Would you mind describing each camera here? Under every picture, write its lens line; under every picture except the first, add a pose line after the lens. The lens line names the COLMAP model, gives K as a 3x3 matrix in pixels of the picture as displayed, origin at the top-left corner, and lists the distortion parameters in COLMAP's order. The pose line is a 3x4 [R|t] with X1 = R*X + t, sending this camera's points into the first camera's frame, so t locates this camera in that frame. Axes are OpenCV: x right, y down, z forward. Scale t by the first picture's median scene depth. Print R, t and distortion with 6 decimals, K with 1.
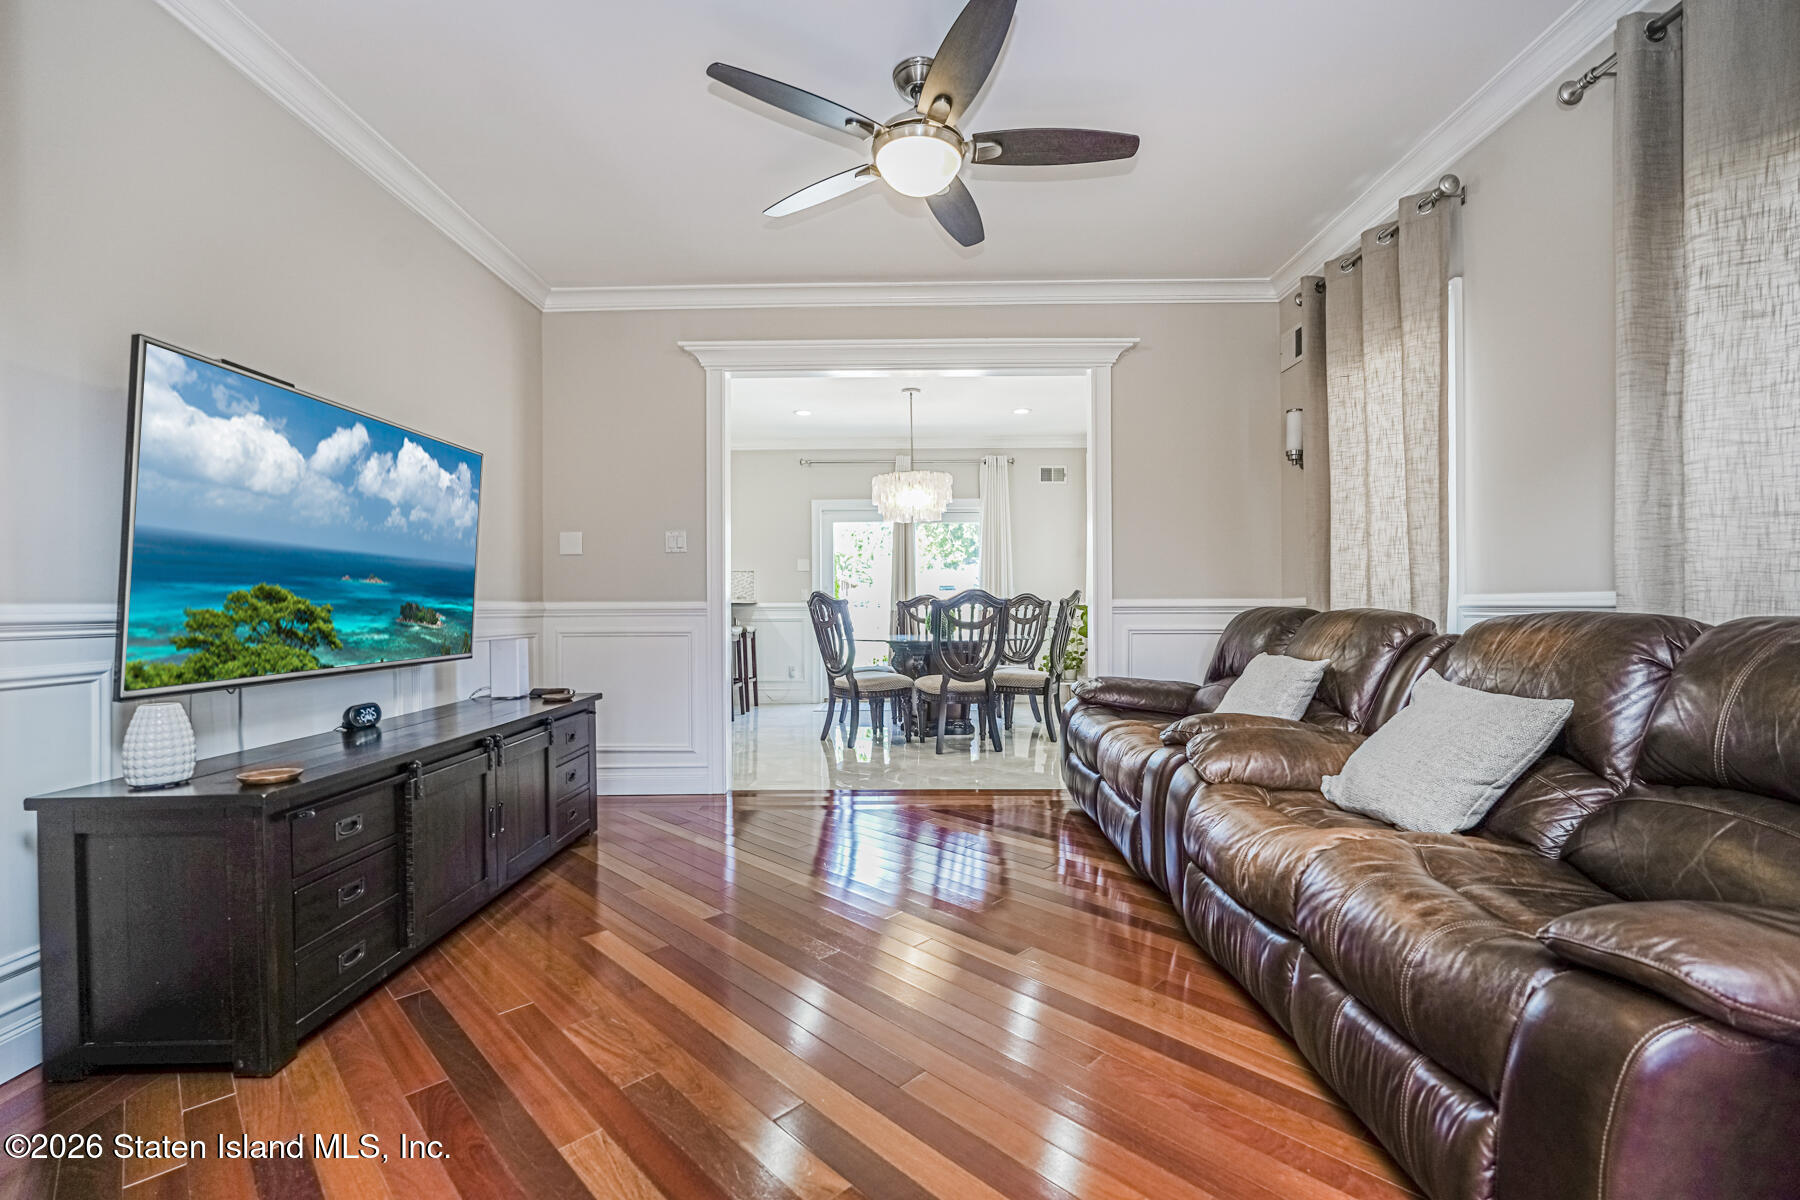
lens RADIAL K [[795.4, 0, 903.5], [0, 795.4, 600.0], [0, 0, 1]] dist [-0.005623, 0.002109]
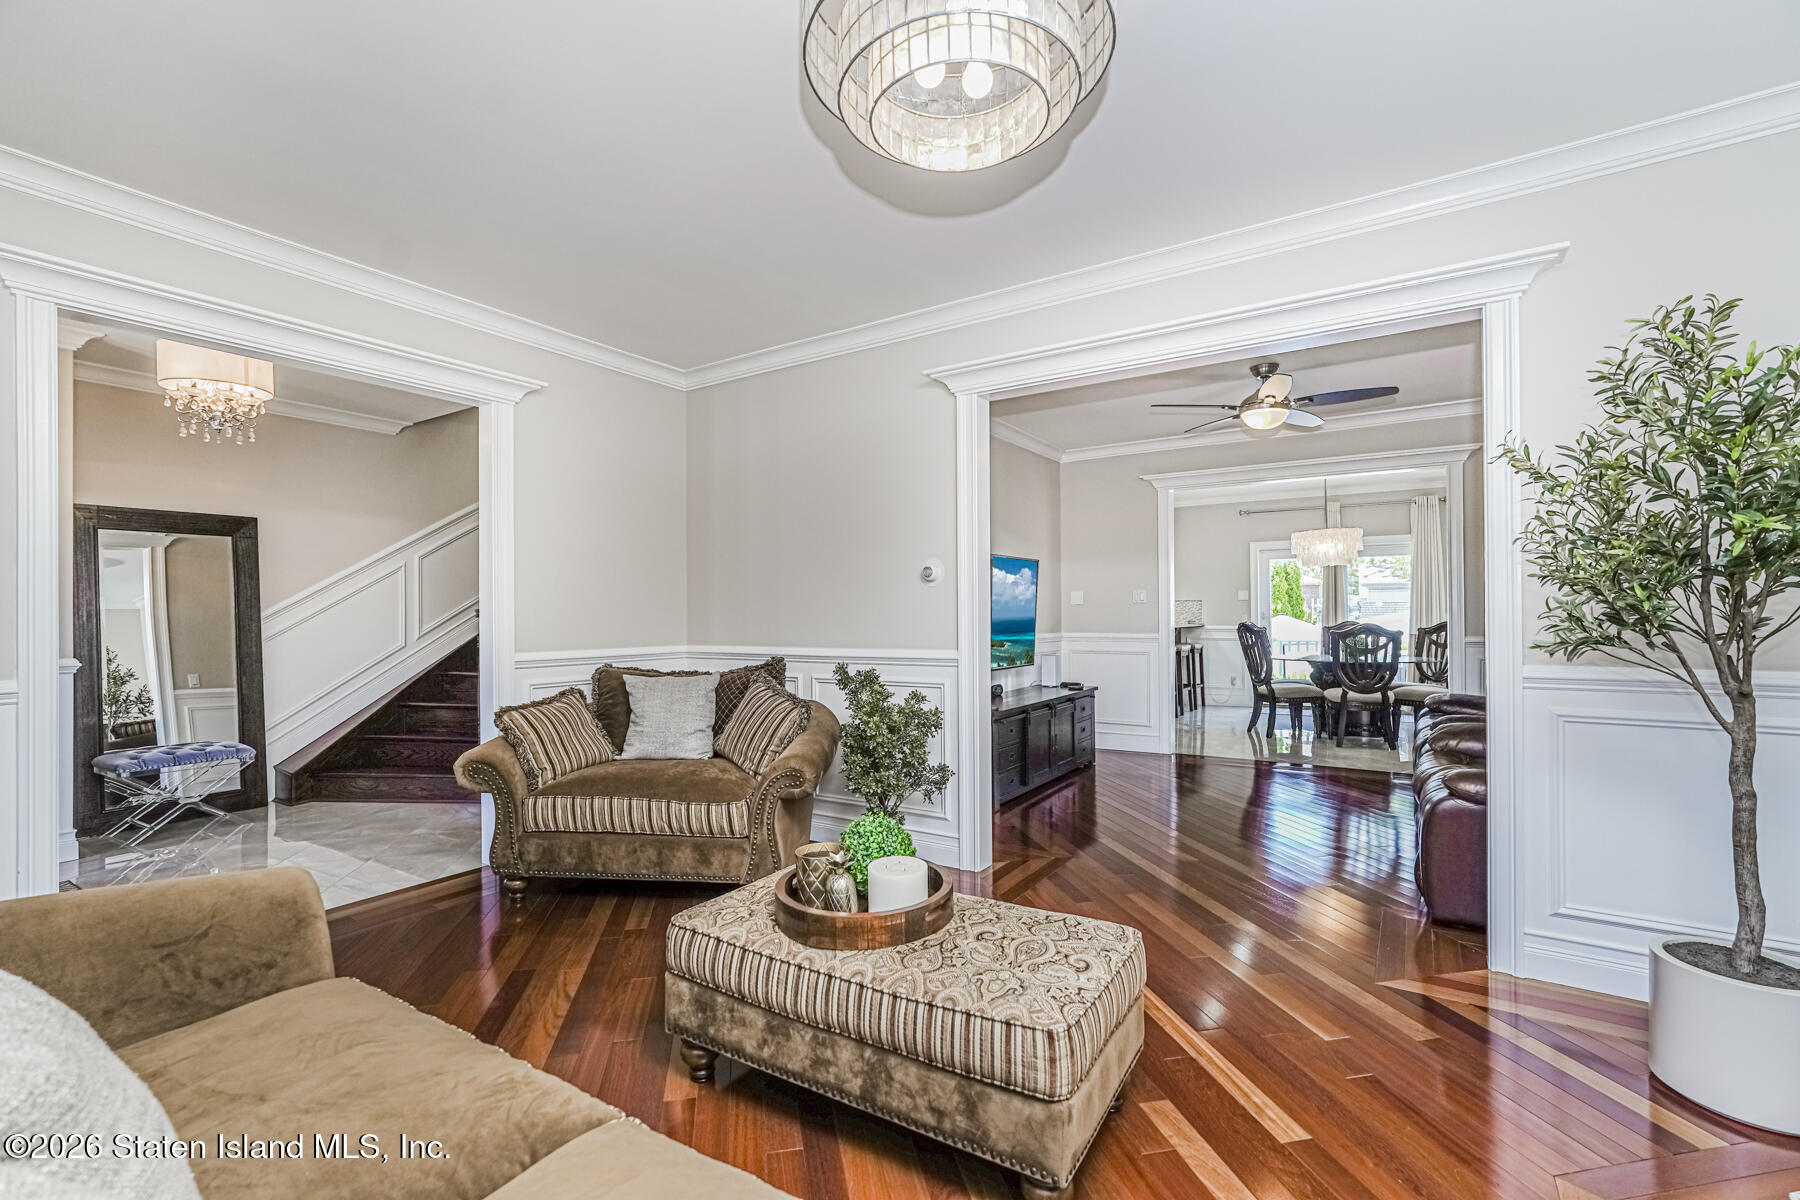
lens RADIAL K [[795.4, 0, 905.5], [0, 795.4, 608.5], [0, 0, 1]] dist [-0.005623, 0.002109]
pose [[0.842924, -0.002900, -0.538026, 0.186263], [0.004632, 0.999988, 0.001868, -0.054606], [0.538013, -0.004067, 0.842926, -0.628897]]
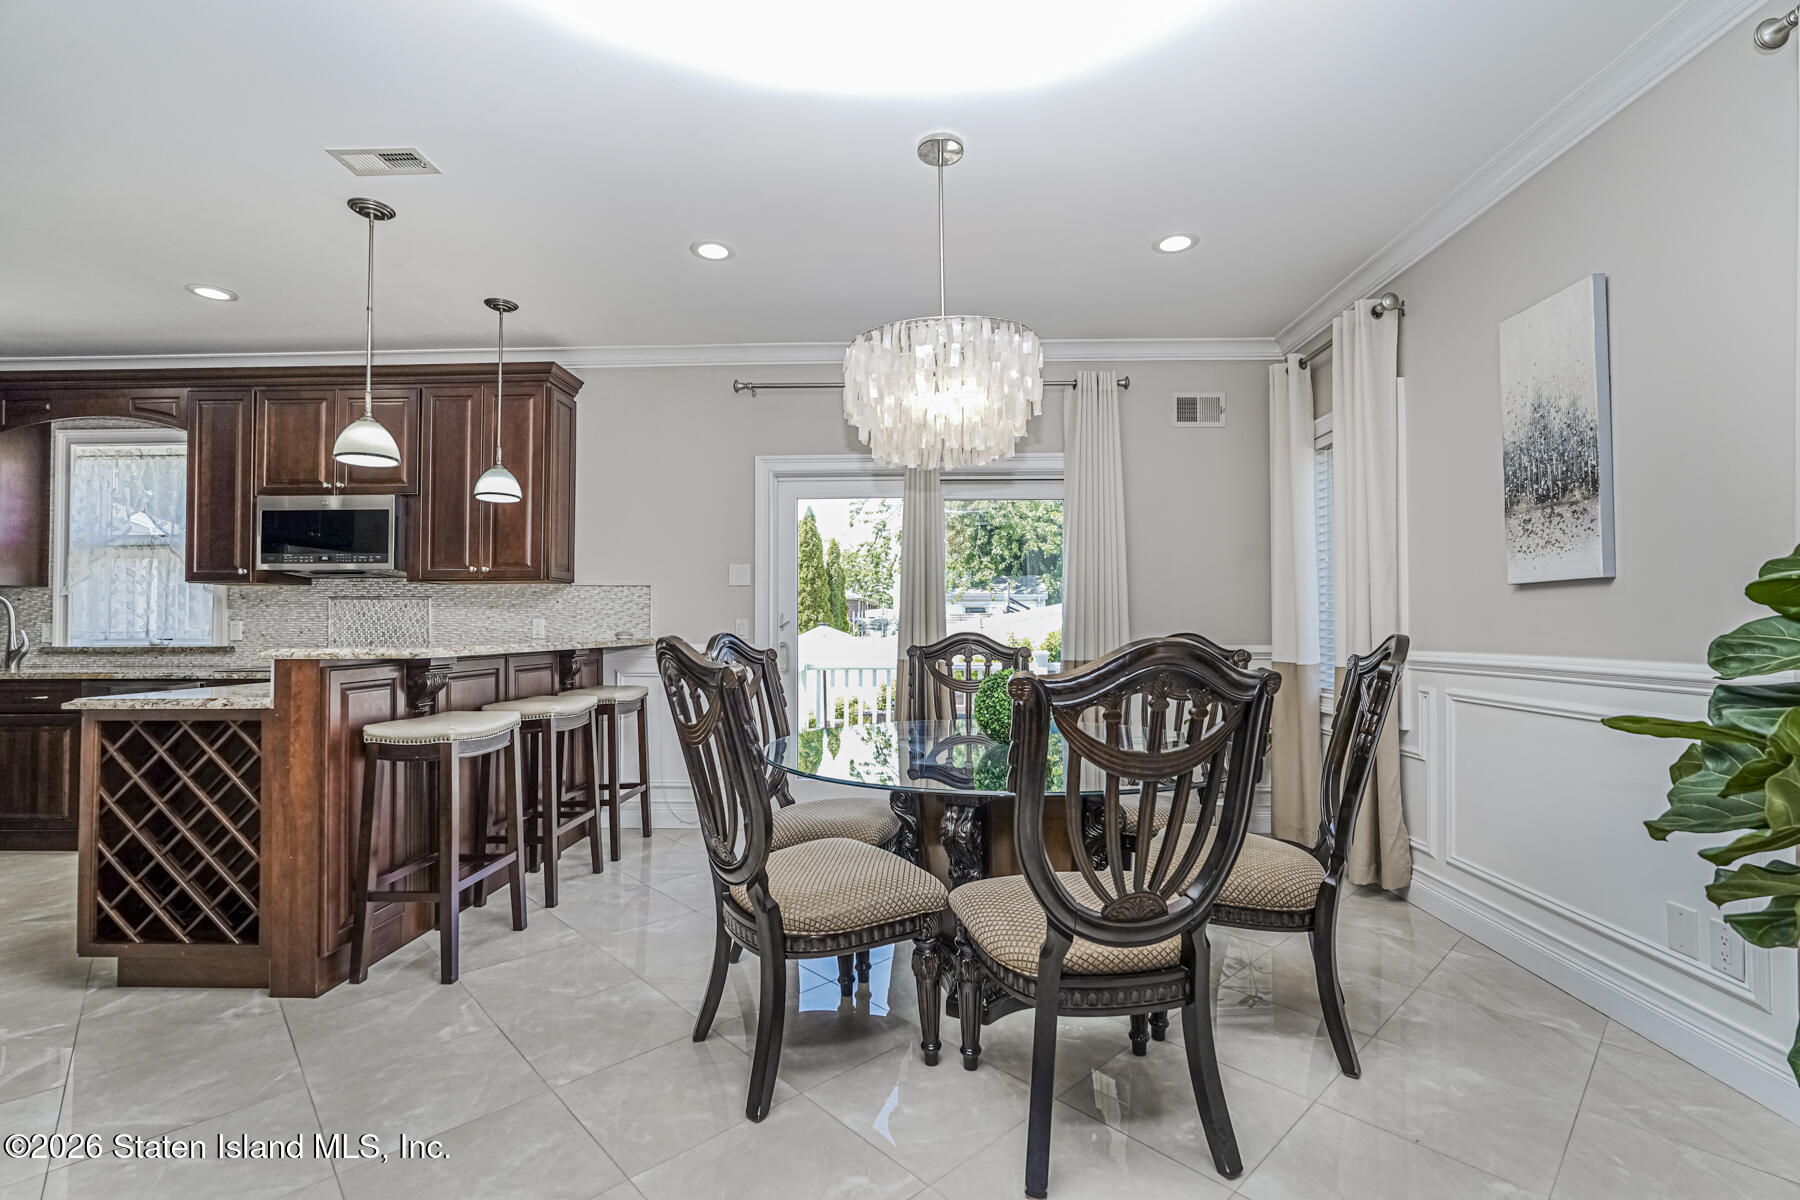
lens RADIAL K [[795.4, 0, 910.1], [0, 795.4, 602.5], [0, 0, 1]] dist [-0.005623, 0.002109]
pose [[0.999801, 0.004581, -0.019426, 0.004139], [-0.005008, 0.999746, -0.021985, -0.026465], [0.019321, 0.022078, 0.999570, 0.883402]]
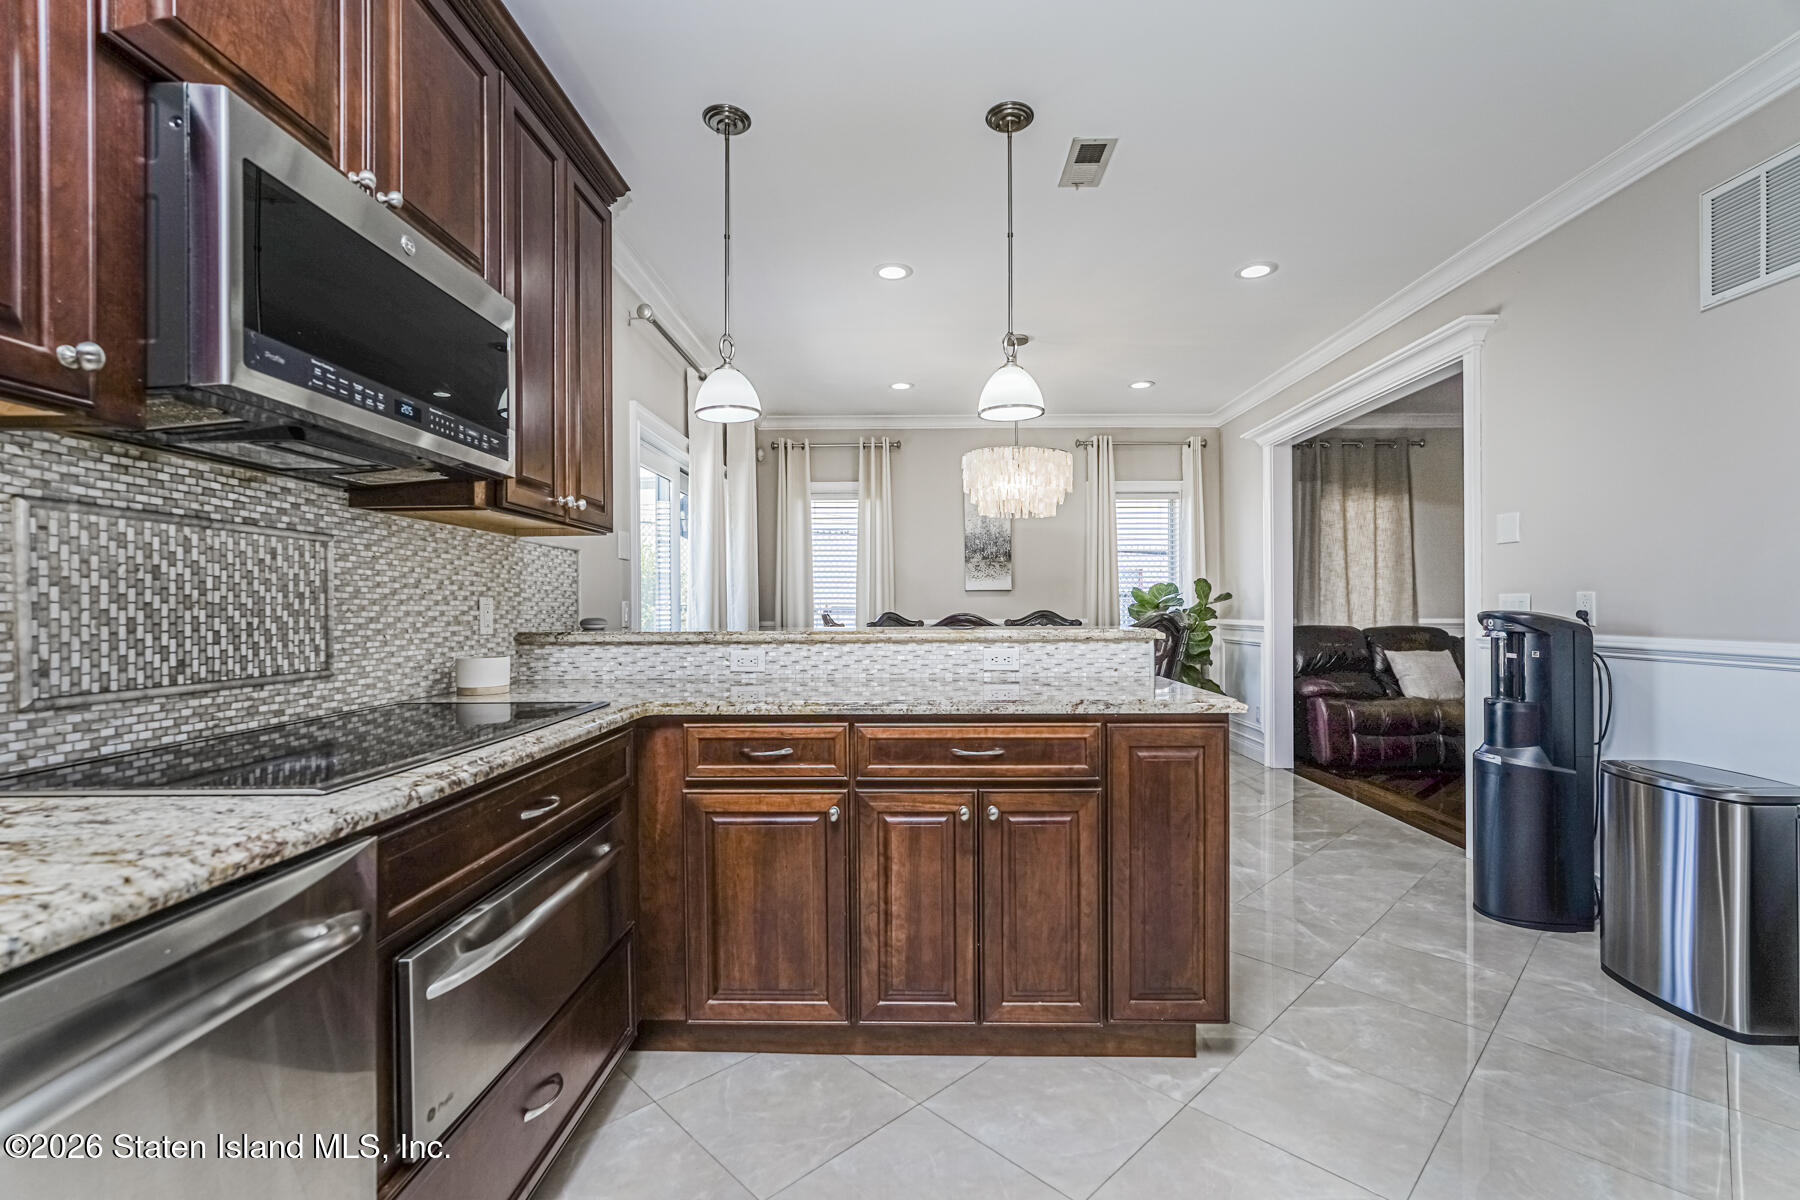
lens RADIAL K [[795.4, 0, 913.1], [0, 795.4, 607.6], [0, 0, 1]] dist [-0.005623, 0.002109]
pose [[-0.001788, 0.006802, 0.999975, -0.887194], [-0.001351, 0.999976, -0.006805, -0.016441], [-0.999997, -0.001363, -0.001779, 1.507911]]
